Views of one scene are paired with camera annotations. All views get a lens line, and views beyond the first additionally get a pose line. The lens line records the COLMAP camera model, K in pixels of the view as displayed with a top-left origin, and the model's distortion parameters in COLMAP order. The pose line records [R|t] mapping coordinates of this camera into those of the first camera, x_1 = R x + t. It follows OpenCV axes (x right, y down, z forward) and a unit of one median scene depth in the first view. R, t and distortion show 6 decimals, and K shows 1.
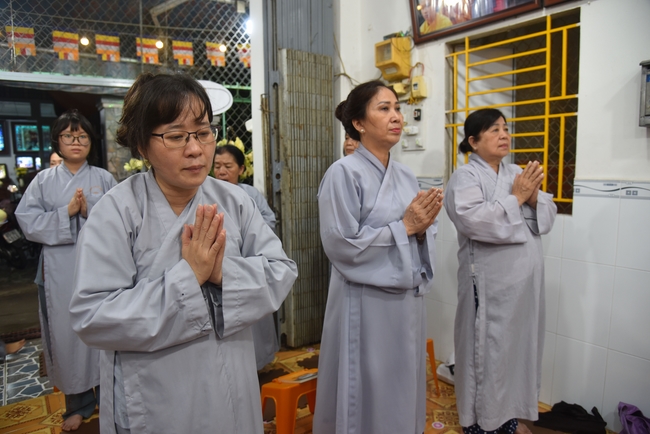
lens RADIAL K [[447.8, 0, 326.0], [0, 447.8, 217.1], [0, 0, 1]] dist [-0.110981, 0.063096]
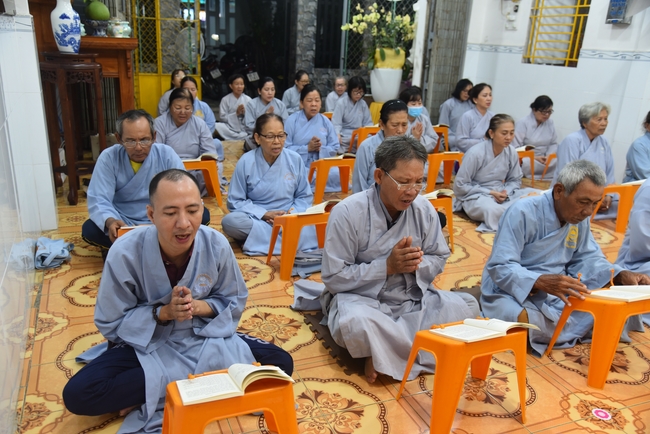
lens RADIAL K [[547.9, 0, 322.4], [0, 547.9, 219.4], [0, 0, 1]] dist [0.024232, 0.027115]
pose [[0.967387, 0.141047, -0.210401, 0.040598], [-0.094550, 0.971659, 0.216652, 0.181913], [0.234996, -0.189693, 0.953306, -1.440578]]
